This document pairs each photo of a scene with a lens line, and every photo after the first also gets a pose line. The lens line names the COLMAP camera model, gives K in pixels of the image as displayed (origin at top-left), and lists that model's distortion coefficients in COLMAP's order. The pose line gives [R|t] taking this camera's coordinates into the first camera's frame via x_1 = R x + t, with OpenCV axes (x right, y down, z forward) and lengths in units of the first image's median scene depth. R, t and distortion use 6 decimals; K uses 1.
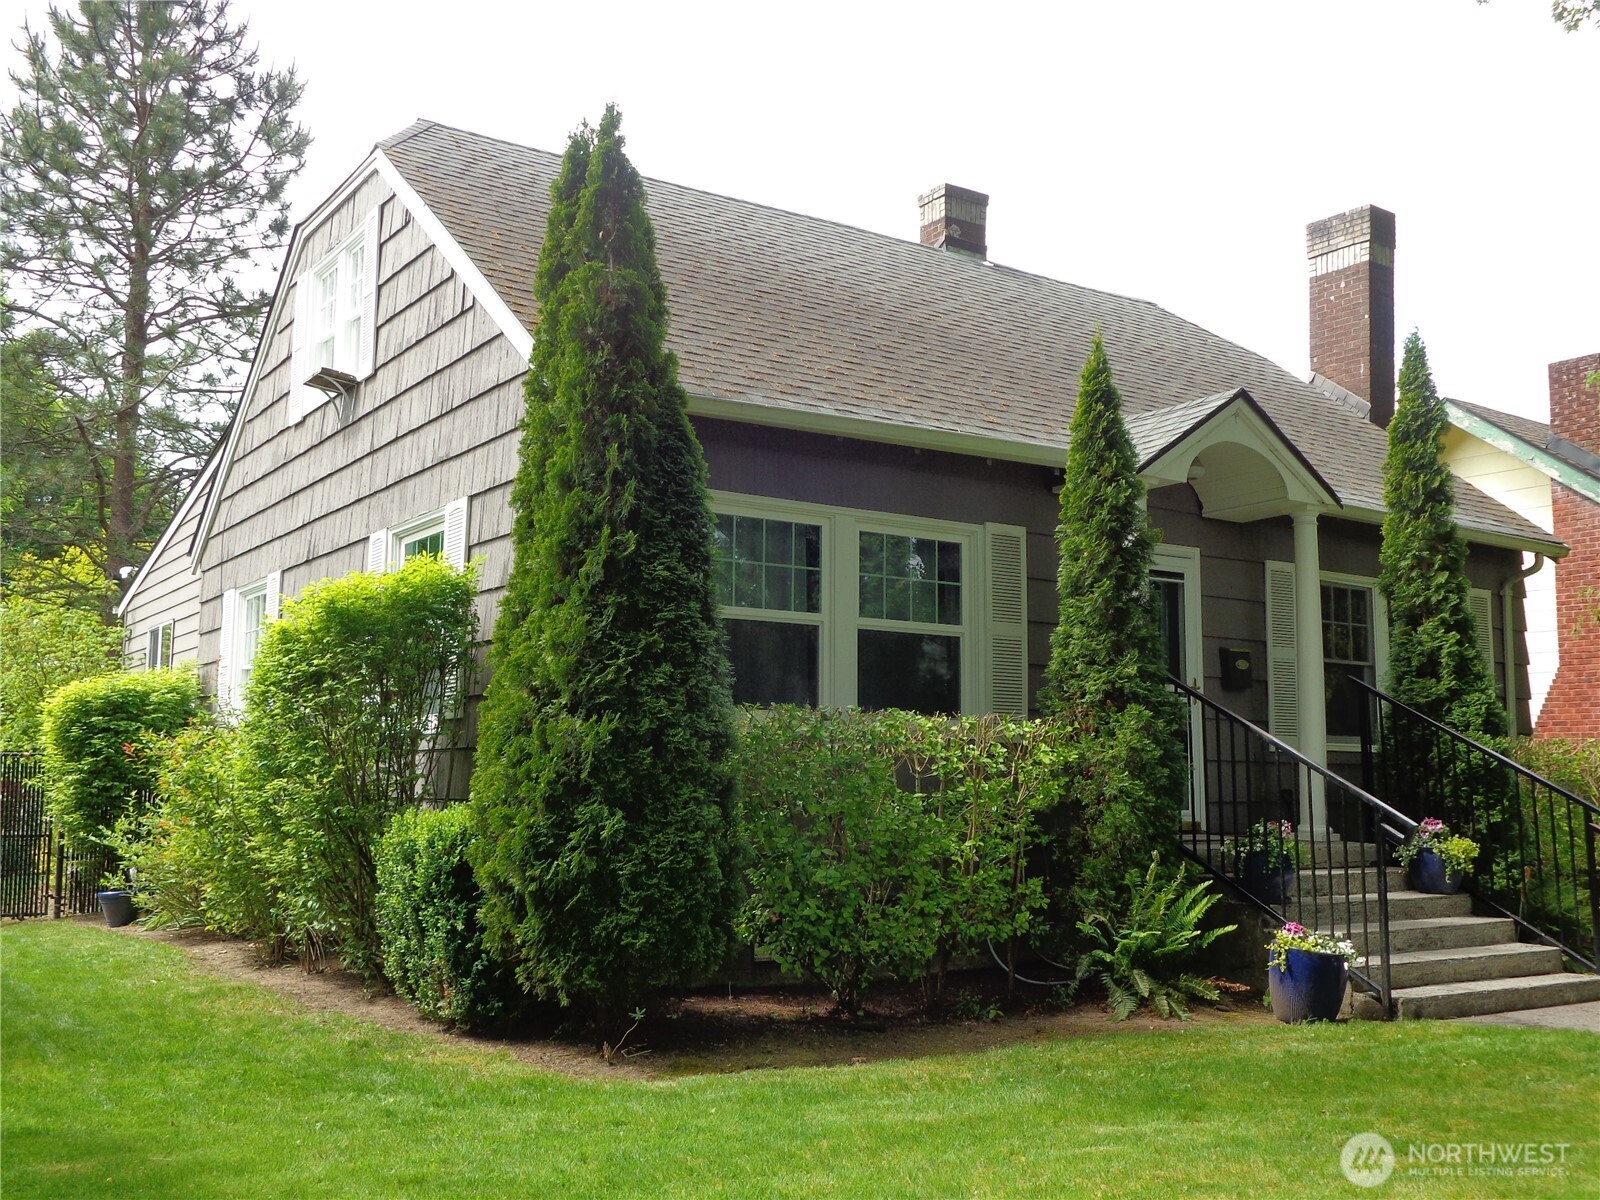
lens RADIAL K [[1539.3, 0, 800.0], [0, 1539.3, 600.0], [0, 0, 1]] dist [0.039701, -0.011455]
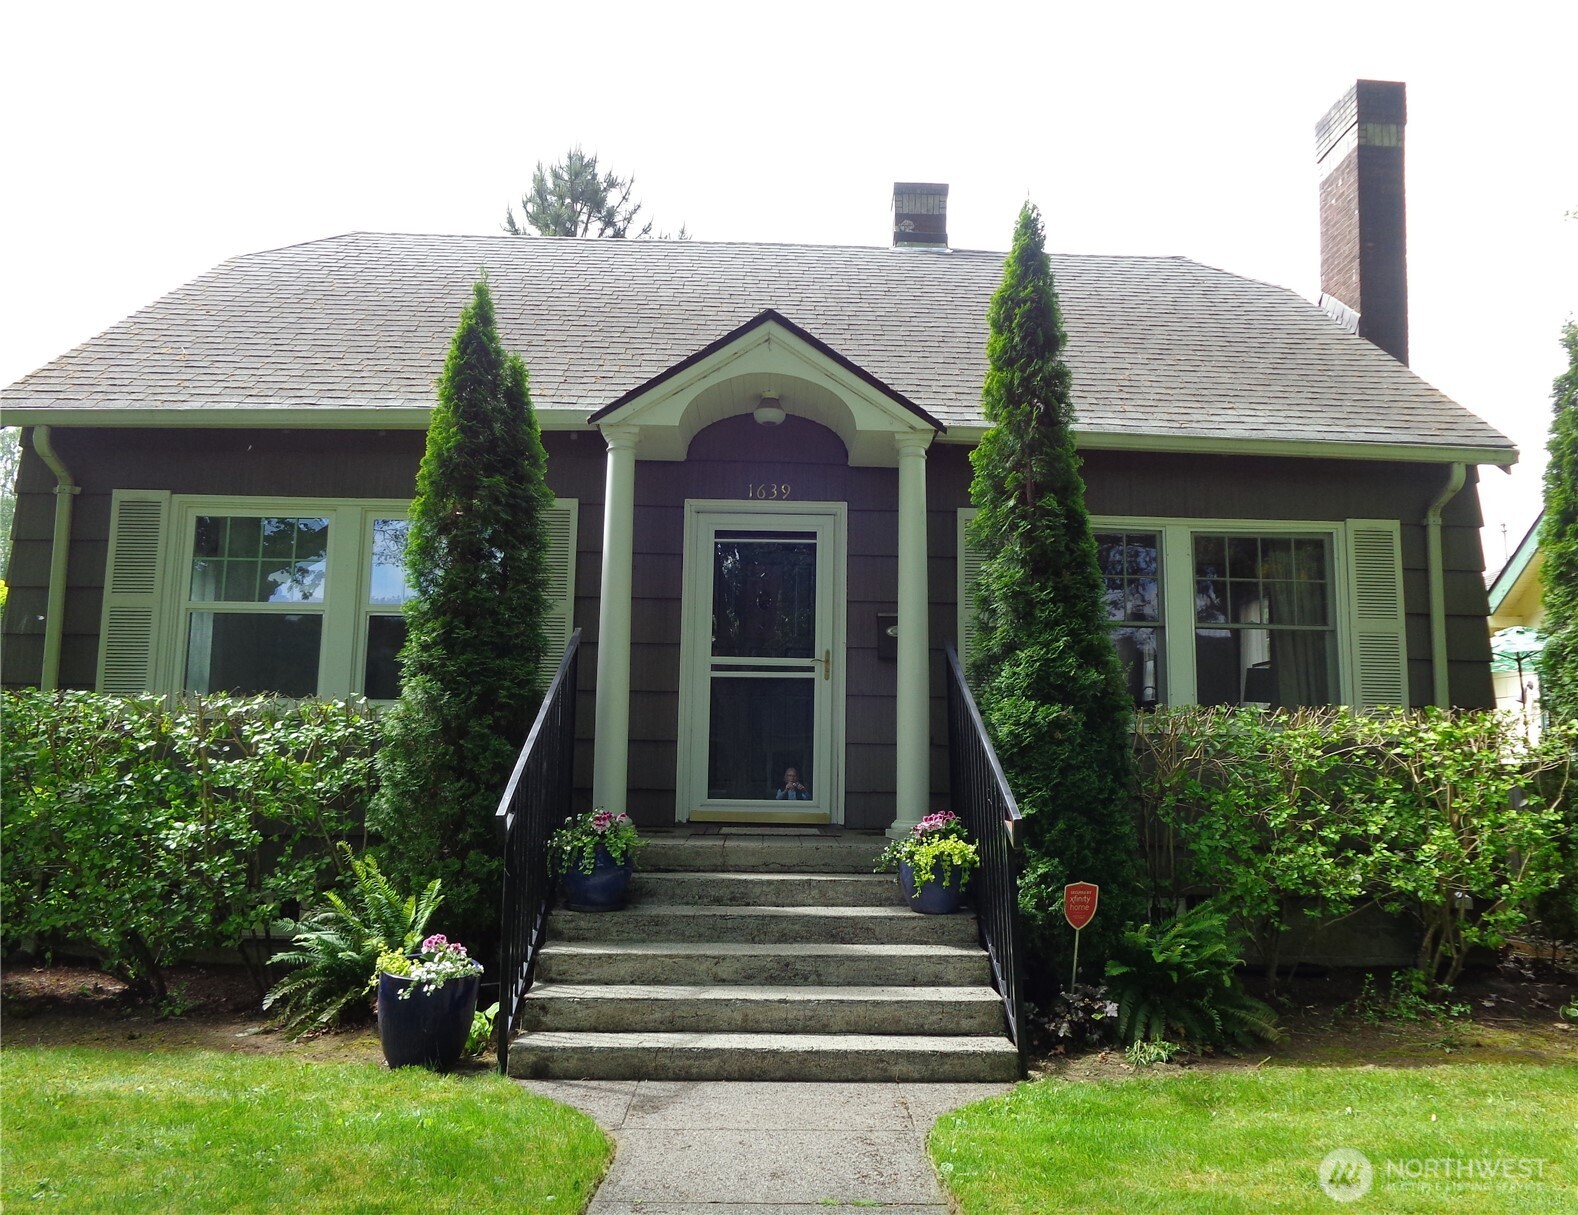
lens RADIAL K [[1194.5, 0, 789.0], [0, 1194.5, 607.5], [0, 0, 1]] dist [-0.024579, -0.001346]
pose [[0.841274, -0.071194, -0.535901, 0.434182], [0.055876, 0.997432, -0.044793, 0.040206], [0.537714, 0.007739, 0.843092, 0.302512]]
